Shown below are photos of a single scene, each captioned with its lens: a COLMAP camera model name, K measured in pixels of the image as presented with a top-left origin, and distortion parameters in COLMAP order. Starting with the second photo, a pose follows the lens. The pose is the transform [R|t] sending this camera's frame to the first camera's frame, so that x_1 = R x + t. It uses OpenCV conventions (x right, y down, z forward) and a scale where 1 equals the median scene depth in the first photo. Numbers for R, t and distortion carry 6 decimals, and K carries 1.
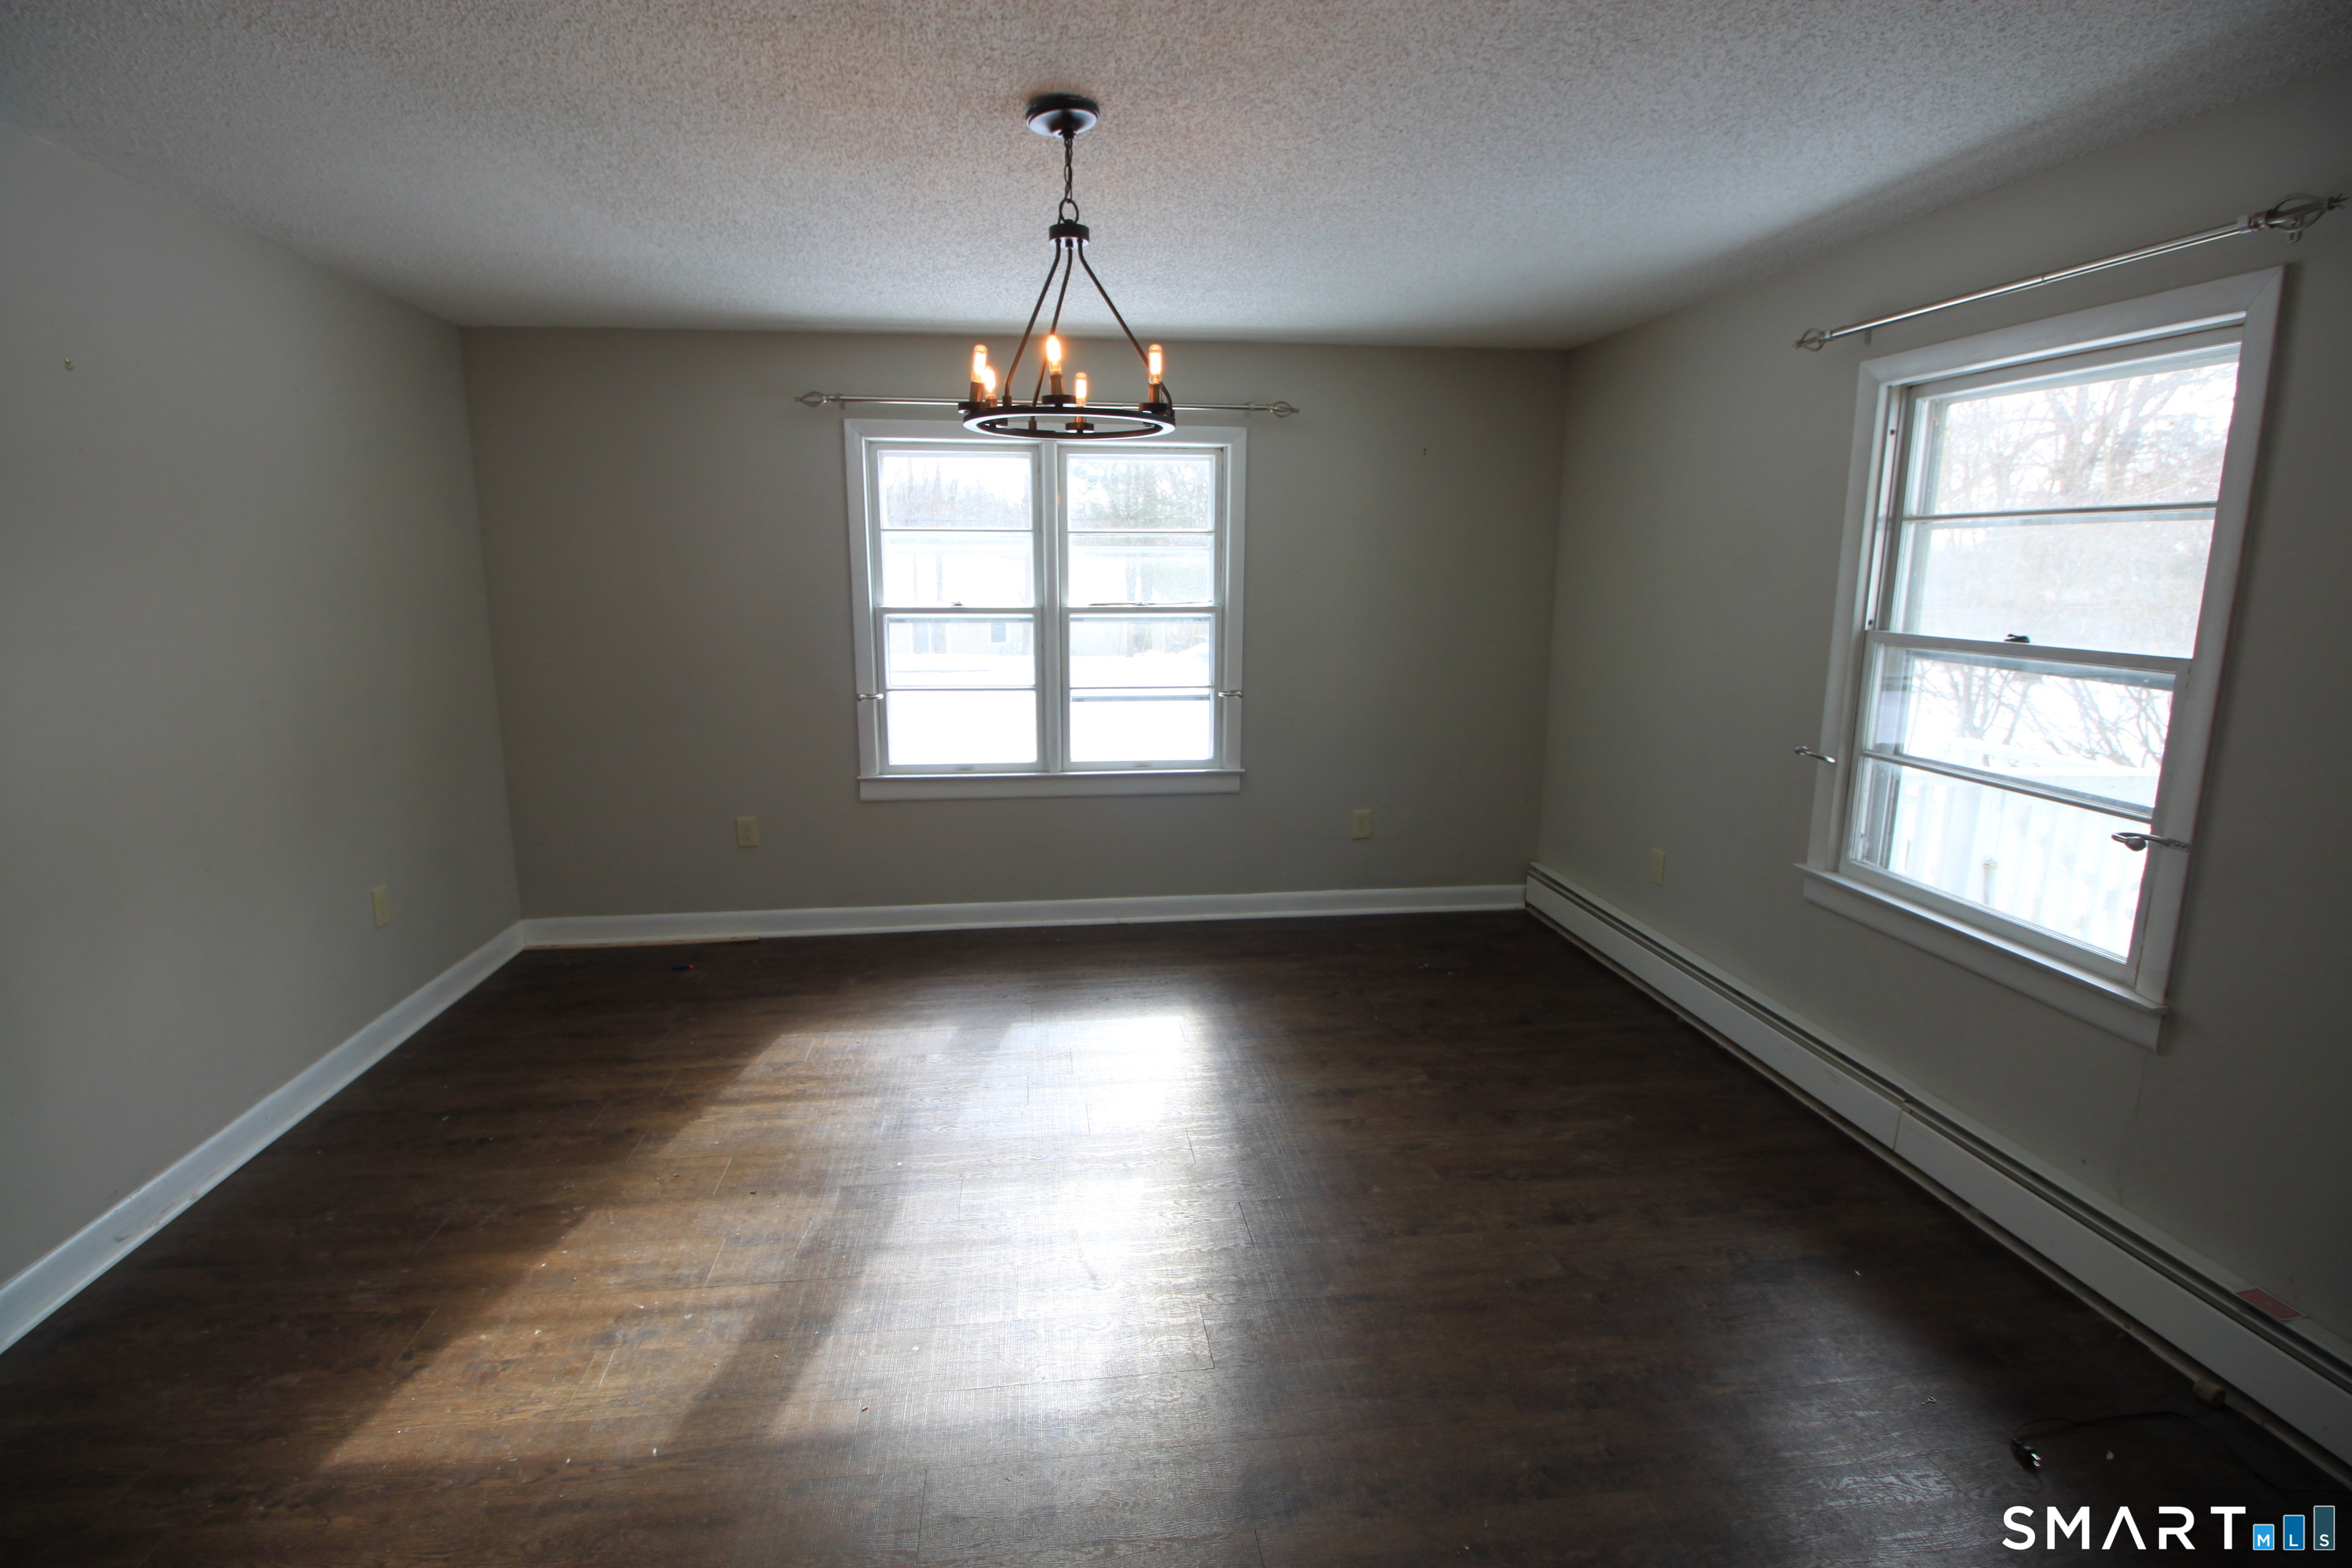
lens RADIAL K [[1089.9, 0, 1162.1], [0, 1089.9, 778.3], [0, 0, 1]] dist [-0.009023, -0.006822]
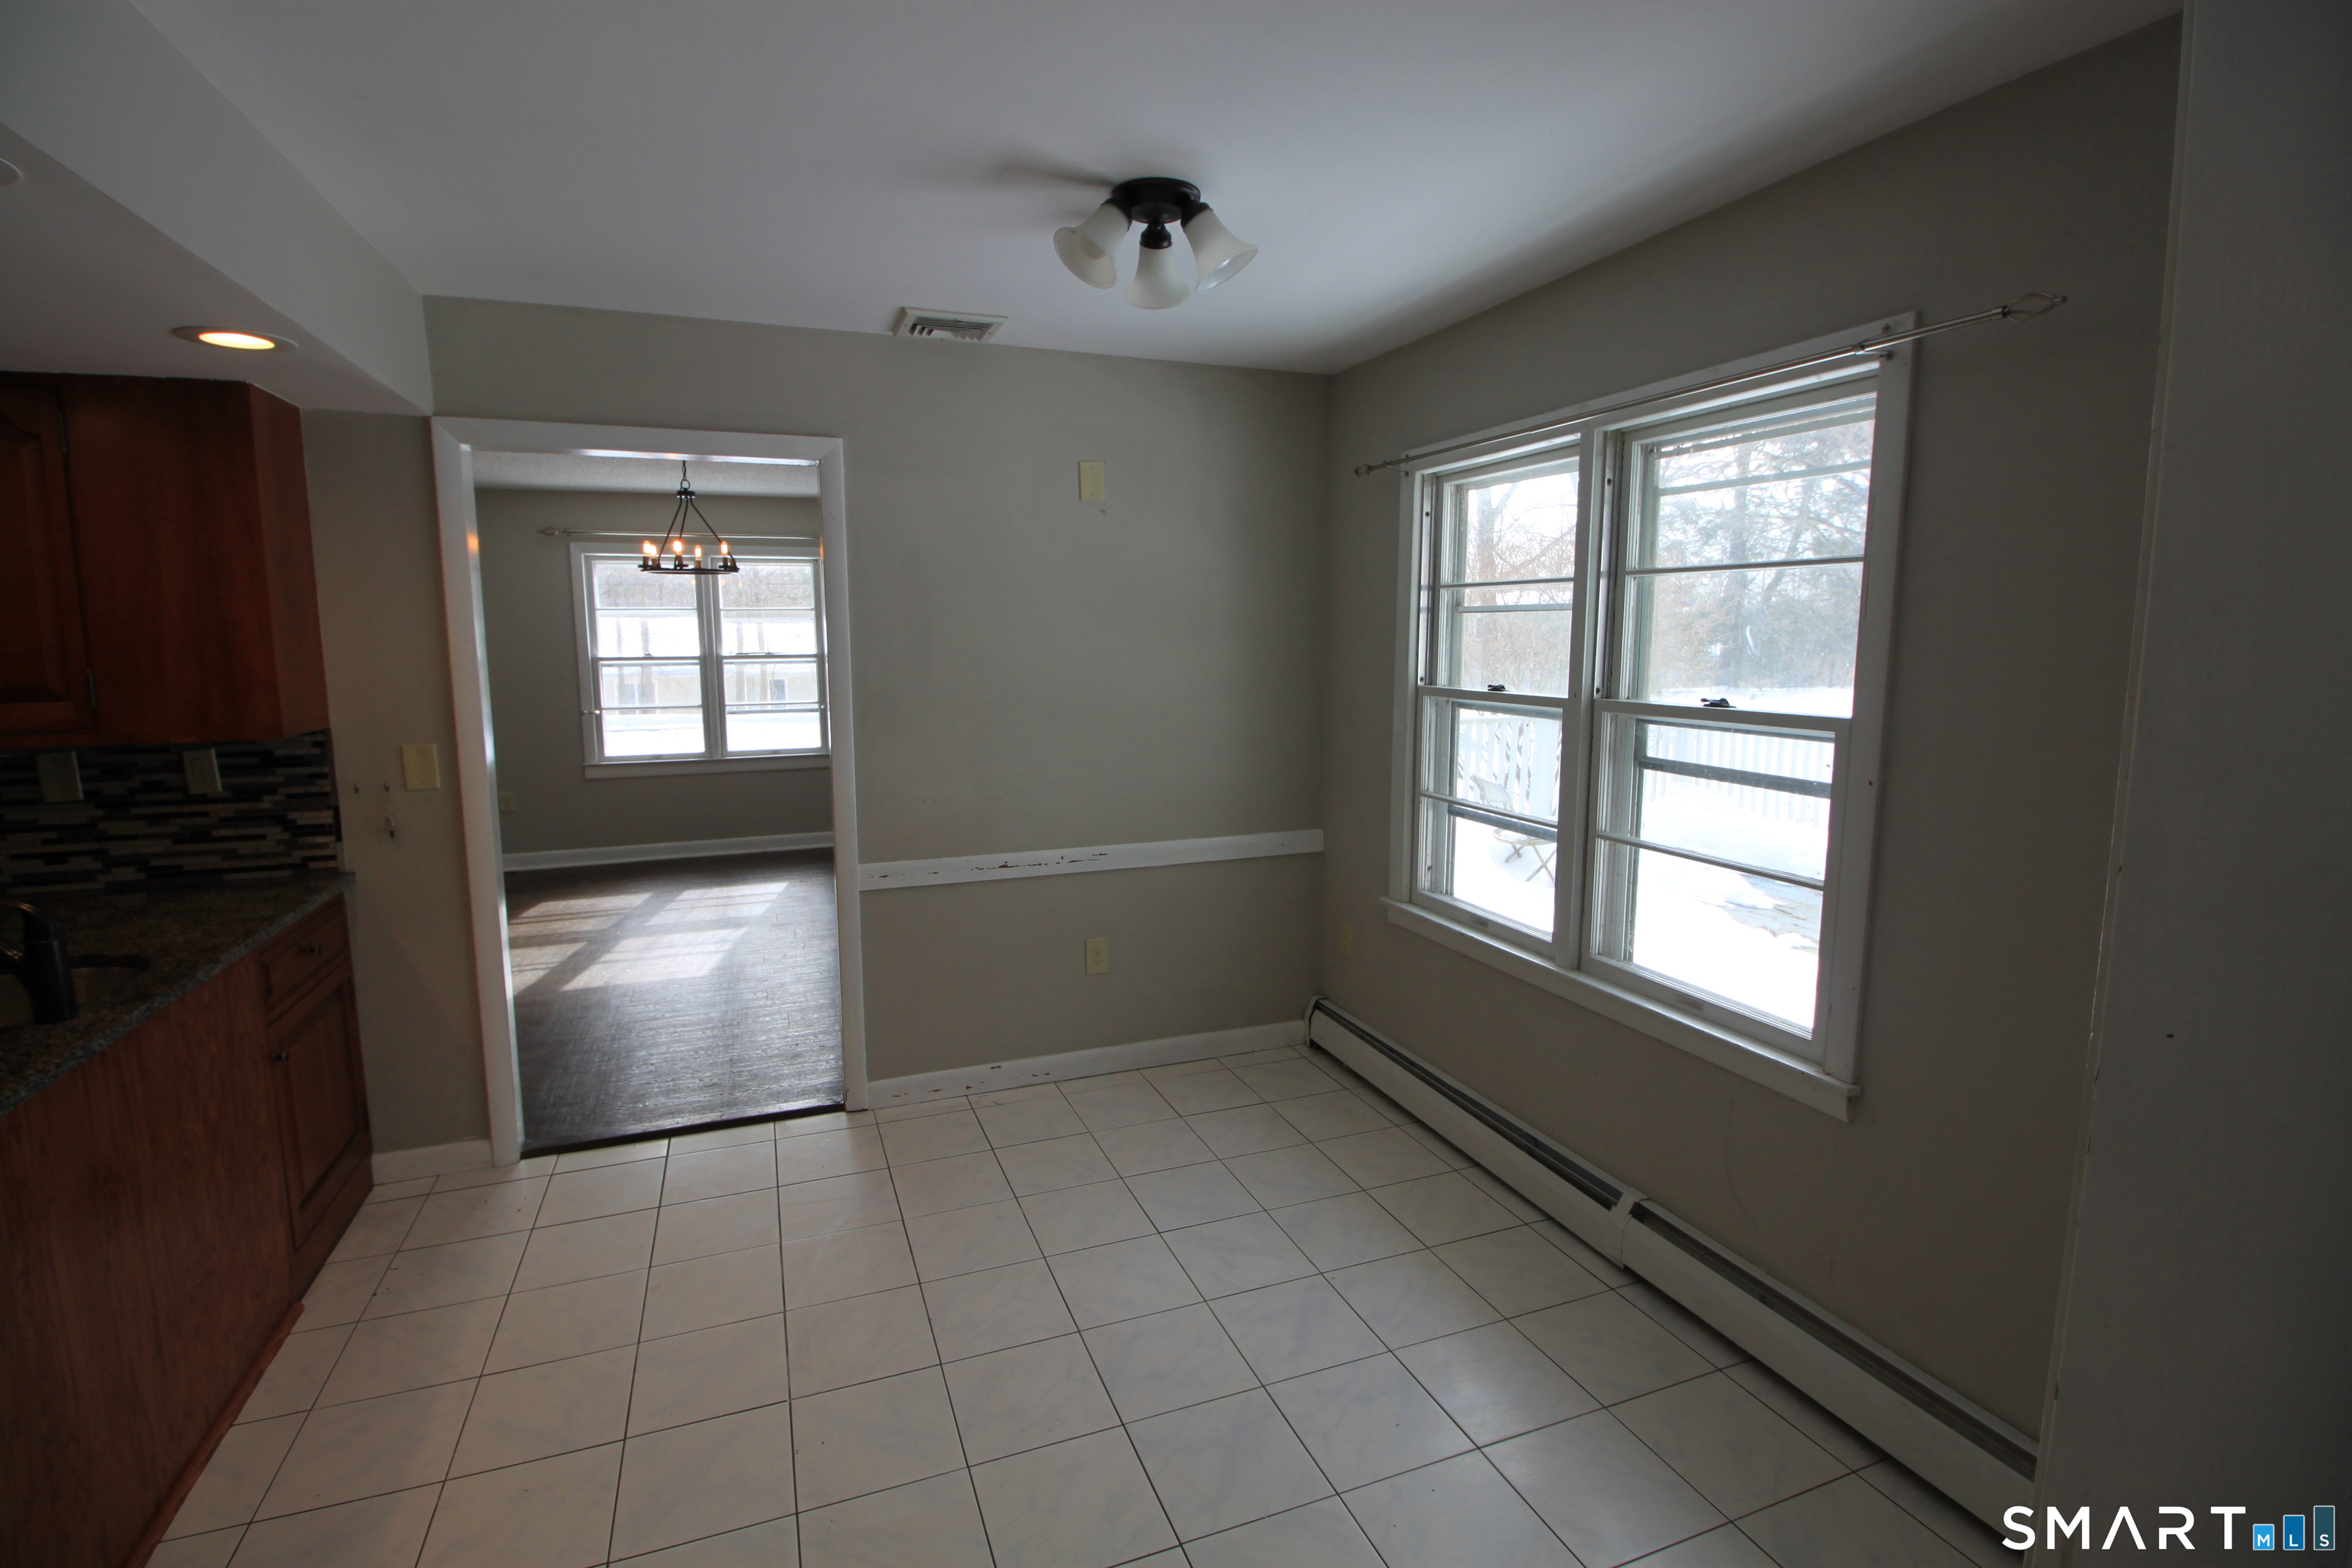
lens RADIAL K [[1089.9, 0, 1158.8], [0, 1089.9, 755.6], [0, 0, 1]] dist [-0.009023, -0.006822]
pose [[0.971721, -0.040389, 0.232652, 0.161509], [0.056146, 0.996526, -0.061506, 0.126670], [-0.229359, 0.072829, 0.970613, -0.703563]]
